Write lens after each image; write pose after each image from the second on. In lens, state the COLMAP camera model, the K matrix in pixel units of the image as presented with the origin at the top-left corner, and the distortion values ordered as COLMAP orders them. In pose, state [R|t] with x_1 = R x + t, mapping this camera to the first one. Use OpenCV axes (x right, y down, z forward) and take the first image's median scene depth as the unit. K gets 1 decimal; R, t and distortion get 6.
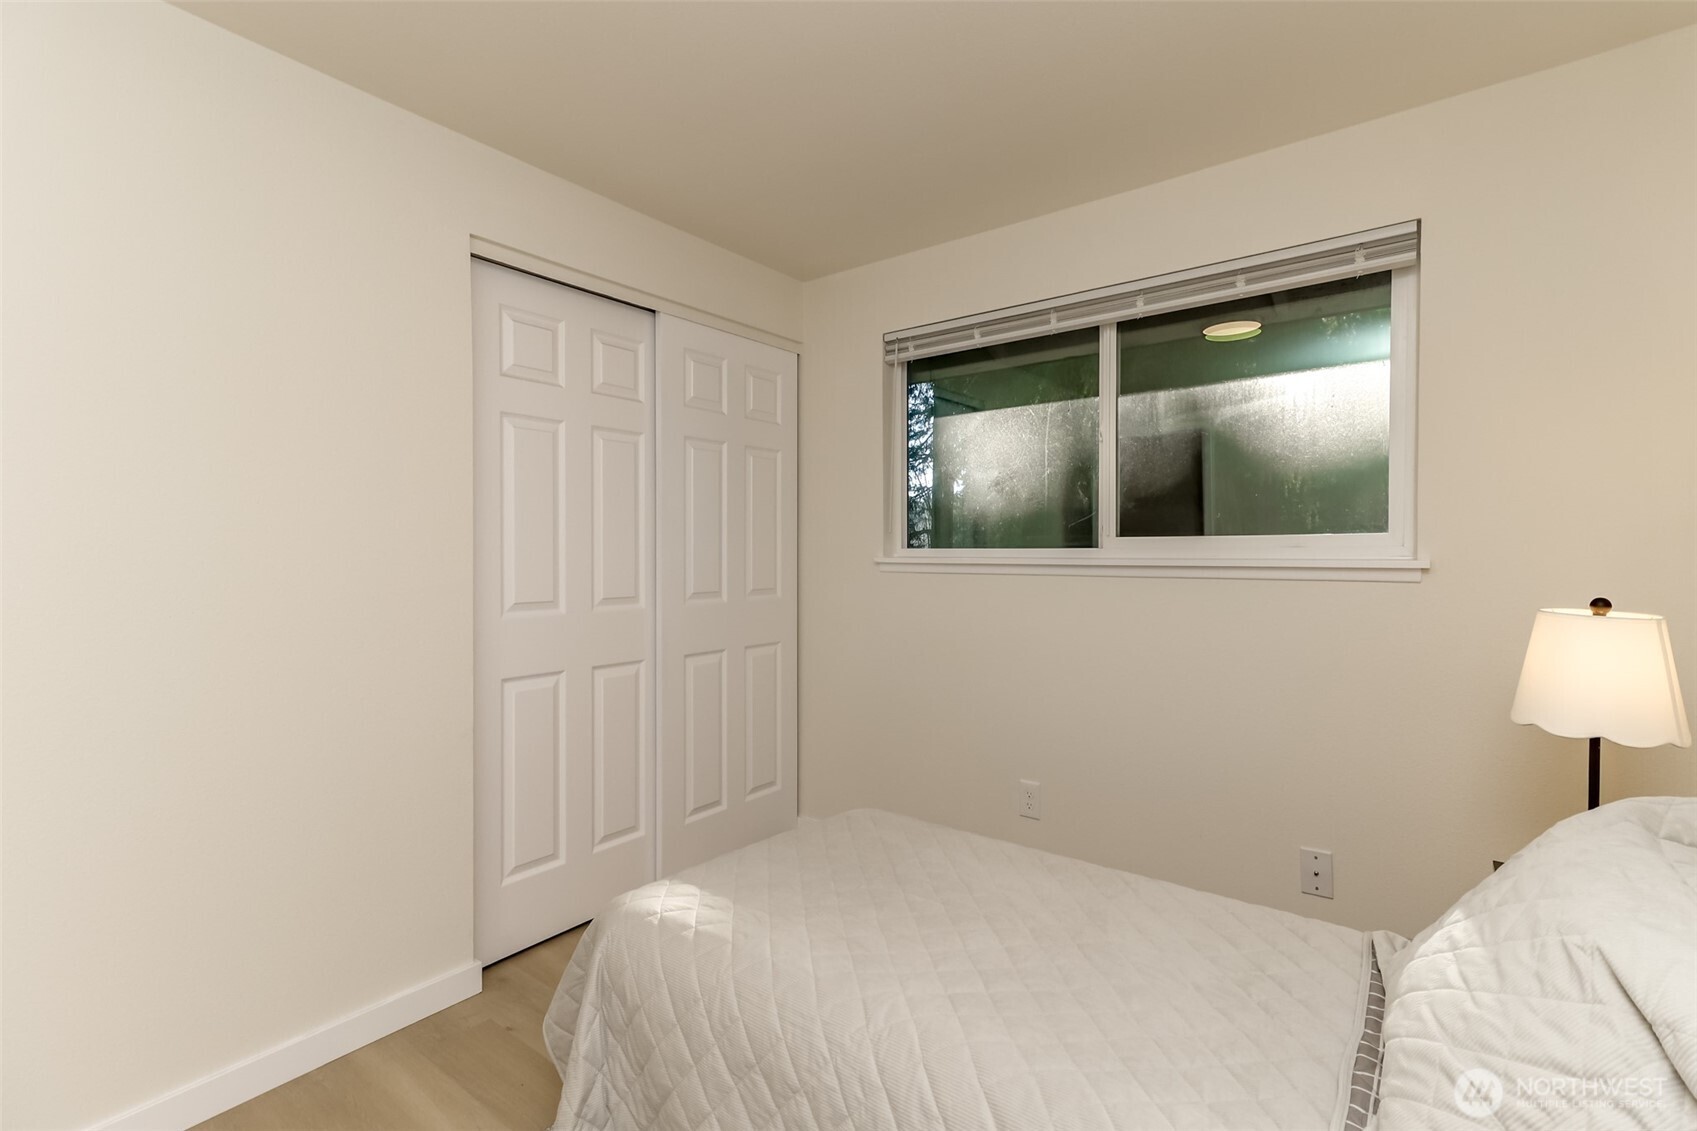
lens RADIAL K [[759.4, 0, 850.0], [0, 759.4, 567.0], [0, 0, 1]] dist [0.017137, -0.000765]
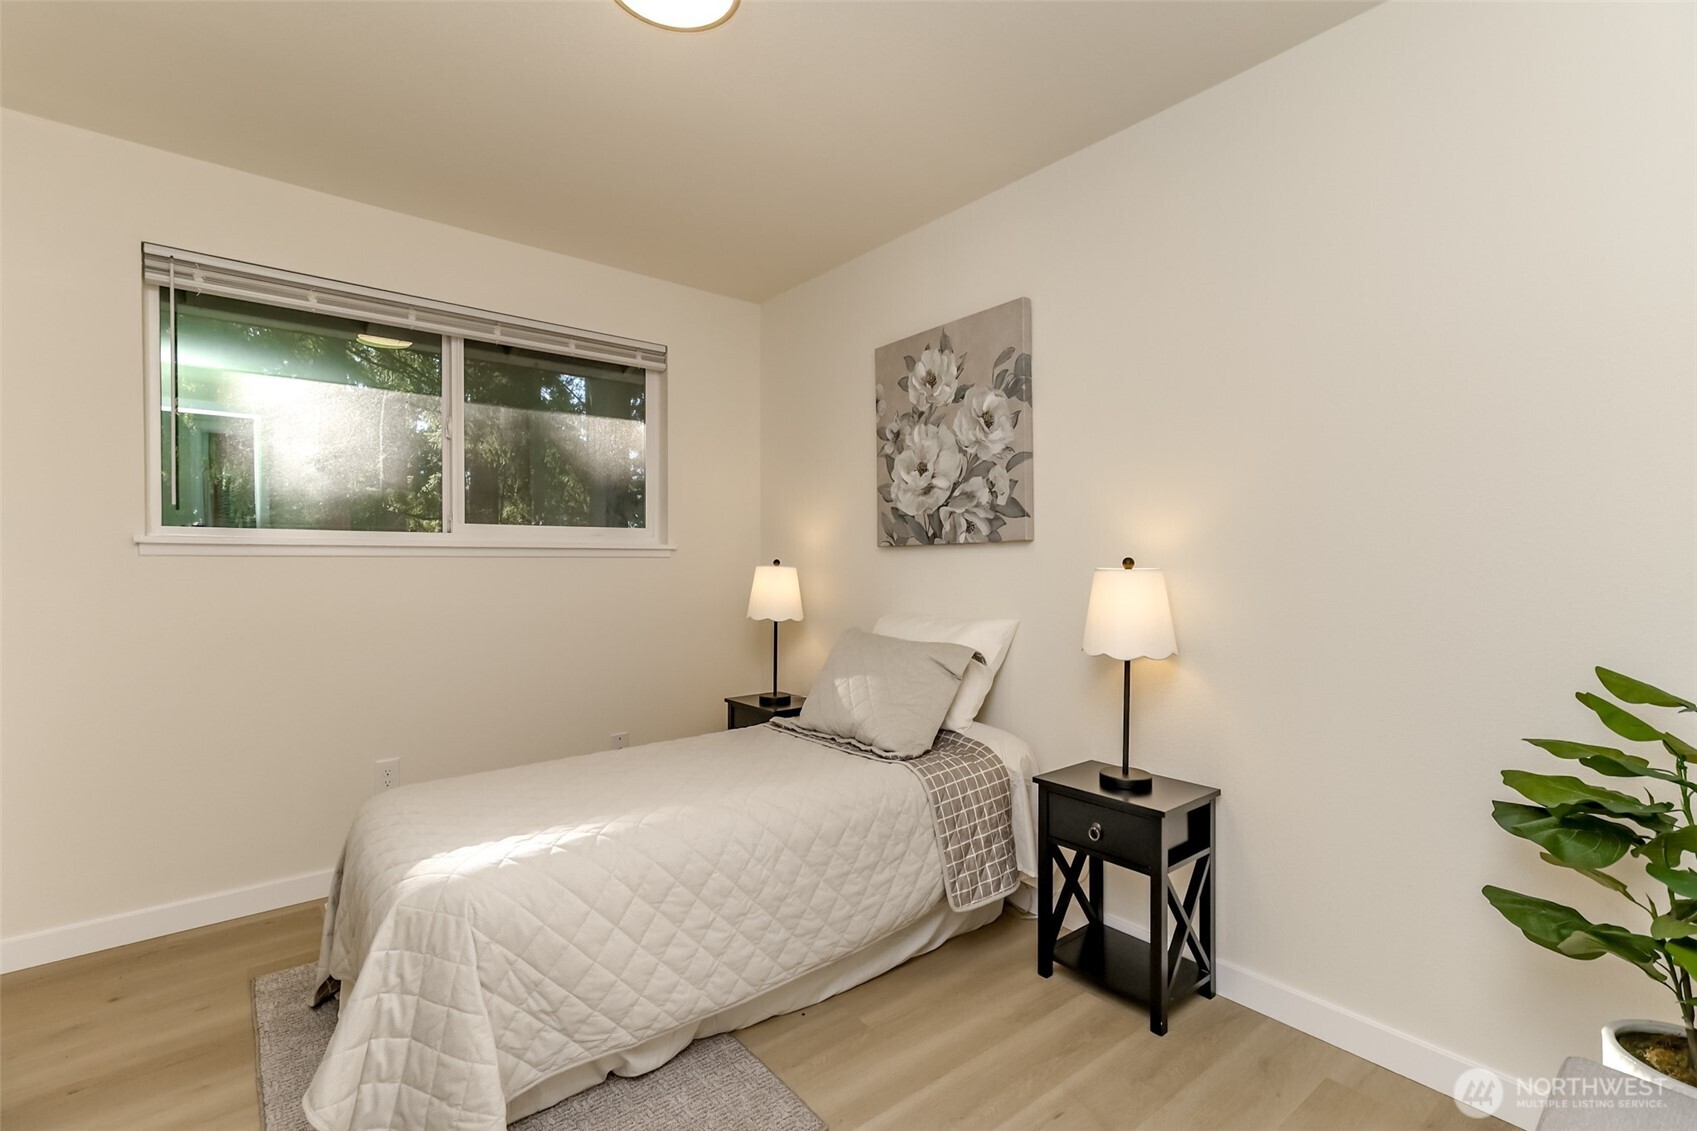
lens RADIAL K [[759.4, 0, 850.0], [0, 759.4, 567.0], [0, 0, 1]] dist [0.017137, -0.000765]
pose [[0.219797, -0.018833, 0.975364, -0.652165], [0.009855, 0.999805, 0.017084, 0.014729], [-0.975496, 0.005857, 0.219940, 0.167883]]
